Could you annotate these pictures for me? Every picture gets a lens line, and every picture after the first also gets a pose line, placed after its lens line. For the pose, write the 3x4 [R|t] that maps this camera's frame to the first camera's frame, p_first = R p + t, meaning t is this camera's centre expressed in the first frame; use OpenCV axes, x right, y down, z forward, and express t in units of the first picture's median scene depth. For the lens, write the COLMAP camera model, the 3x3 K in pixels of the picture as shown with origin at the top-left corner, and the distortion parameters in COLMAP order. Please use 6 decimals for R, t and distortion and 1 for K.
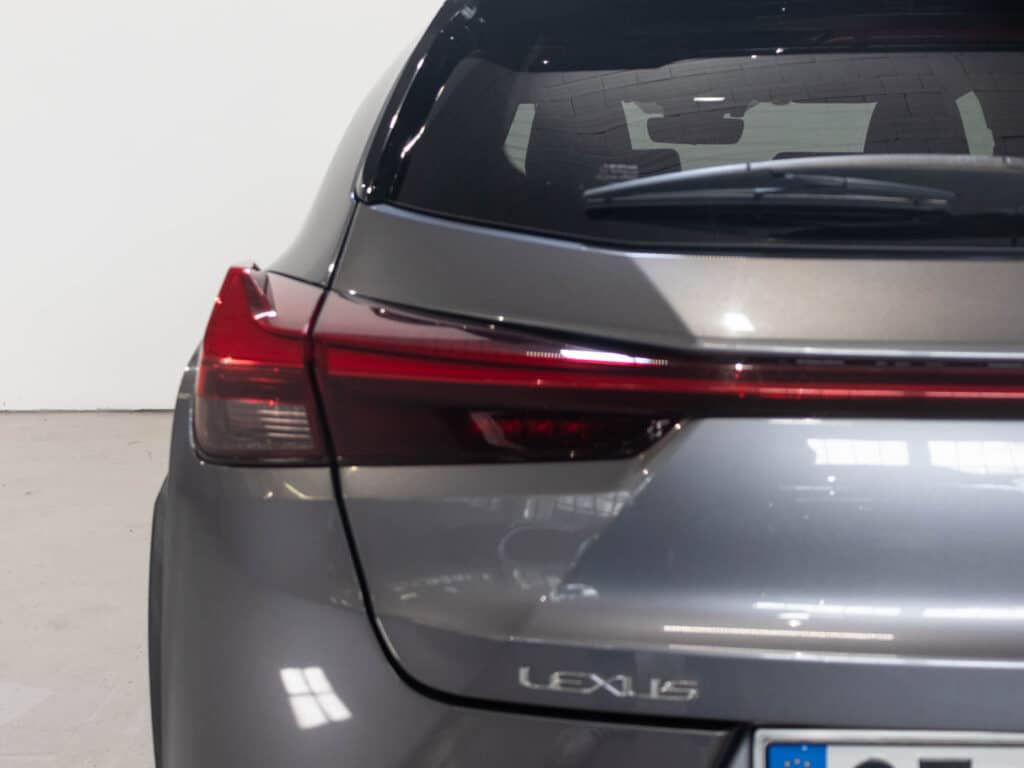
lens RADIAL K [[1246.1, 0, 512.0], [0, 1246.1, 384.0], [0, 0, 1]] dist [-0.007042, -0.012027]
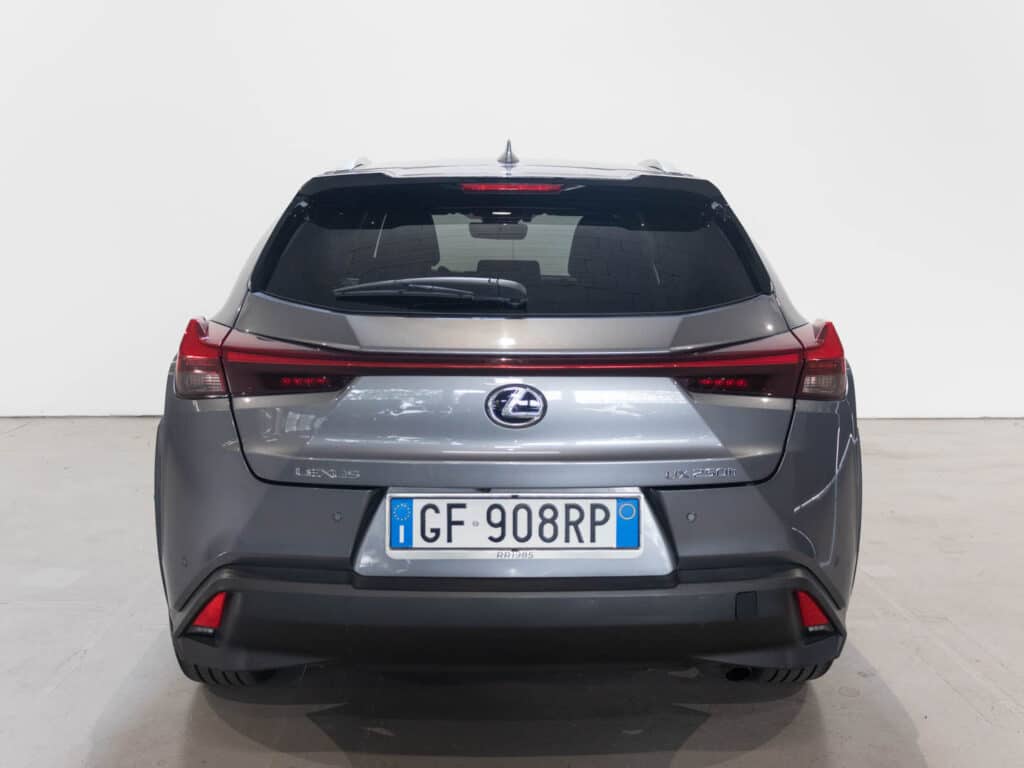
lens RADIAL K [[1034.9, 0, 512.0], [0, 1034.9, 384.0], [0, 0, 1]] dist [-0.000137, 0.000119]
pose [[0.998292, 0.002449, 0.058370, 0.291082], [-0.000863, 0.999630, -0.027174, 0.090216], [-0.058415, 0.027077, 0.997925, -1.082584]]
